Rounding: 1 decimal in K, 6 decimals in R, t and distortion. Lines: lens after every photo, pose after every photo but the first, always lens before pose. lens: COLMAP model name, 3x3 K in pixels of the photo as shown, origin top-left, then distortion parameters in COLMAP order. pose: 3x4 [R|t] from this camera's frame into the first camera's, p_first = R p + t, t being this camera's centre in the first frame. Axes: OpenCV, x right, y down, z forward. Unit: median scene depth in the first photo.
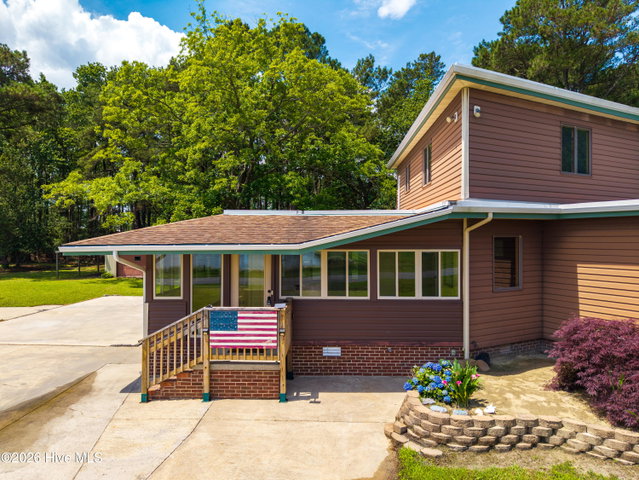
lens RADIAL K [[430.6, 0, 322.1], [0, 430.6, 241.0], [0, 0, 1]] dist [0.028054, -0.023221]
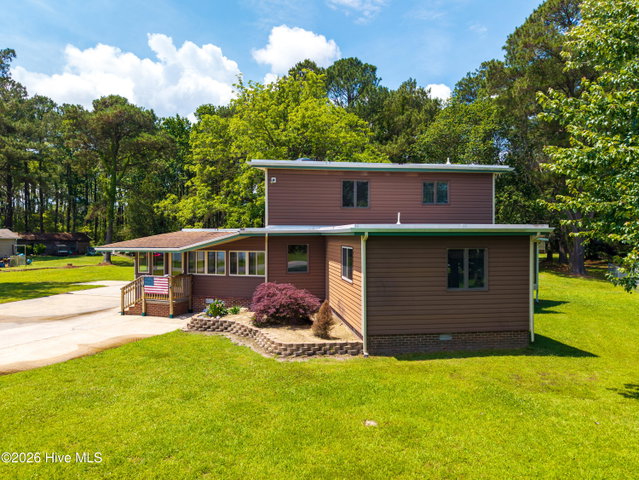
lens RADIAL K [[430.6, 0, 317.9], [0, 430.6, 238.3], [0, 0, 1]] dist [0.028054, -0.023221]
pose [[0.949472, 0.005636, -0.313802, 1.150168], [-0.004993, 0.999983, 0.002853, -0.046832], [0.313813, -0.001142, 0.949484, -0.767580]]
